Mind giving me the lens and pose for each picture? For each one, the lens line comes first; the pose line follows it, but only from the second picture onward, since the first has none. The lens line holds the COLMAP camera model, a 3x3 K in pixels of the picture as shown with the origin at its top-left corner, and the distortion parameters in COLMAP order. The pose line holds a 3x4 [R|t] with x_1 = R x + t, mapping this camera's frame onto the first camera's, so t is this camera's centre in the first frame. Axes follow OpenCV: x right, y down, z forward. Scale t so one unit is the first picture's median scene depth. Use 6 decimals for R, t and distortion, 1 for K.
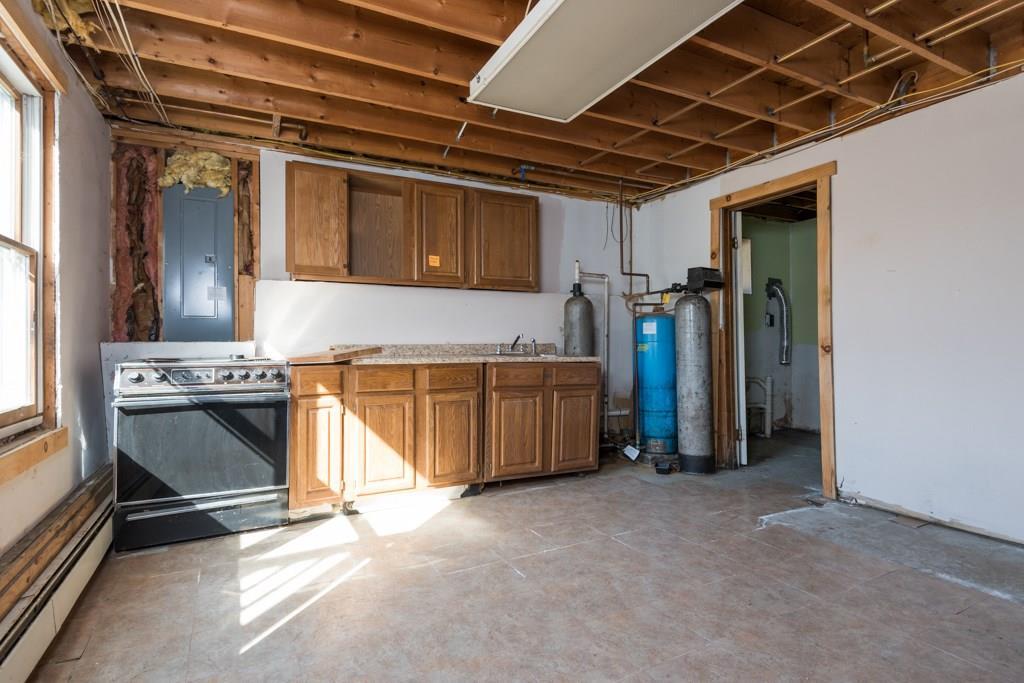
lens RADIAL K [[523.6, 0, 510.7], [0, 523.6, 343.2], [0, 0, 1]] dist [0.024989, -0.001134]
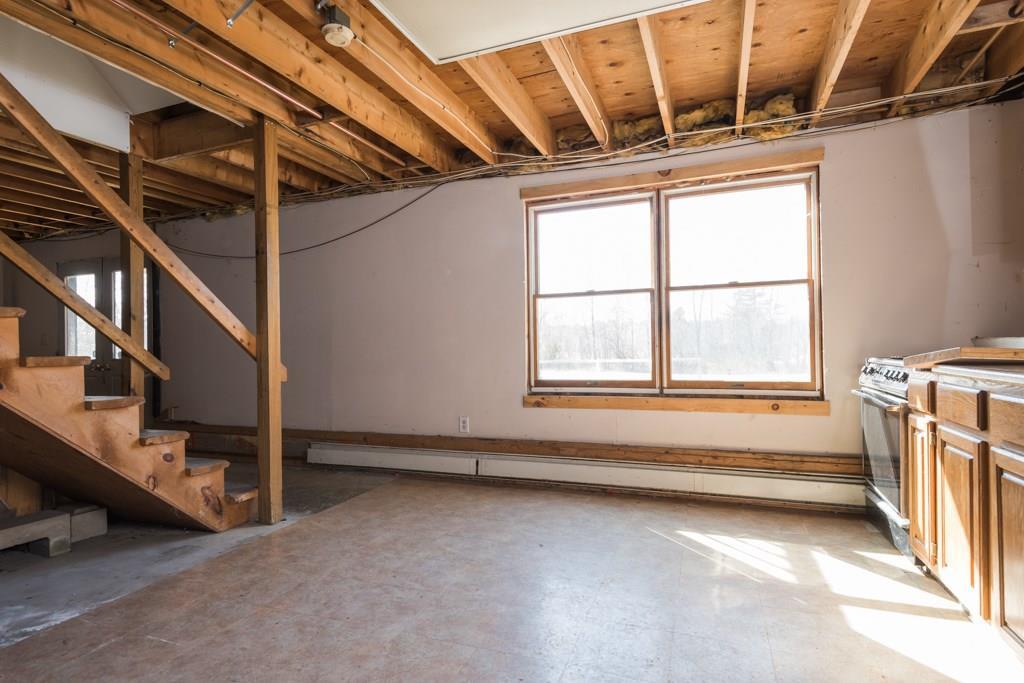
lens RADIAL K [[523.6, 0, 511.0], [0, 523.6, 342.7], [0, 0, 1]] dist [0.024989, -0.001134]
pose [[-0.751997, 0.025943, -0.658656, 0.641534], [0.035571, 0.999366, -0.001250, -0.020457], [0.658206, -0.024369, -0.752443, 1.399563]]
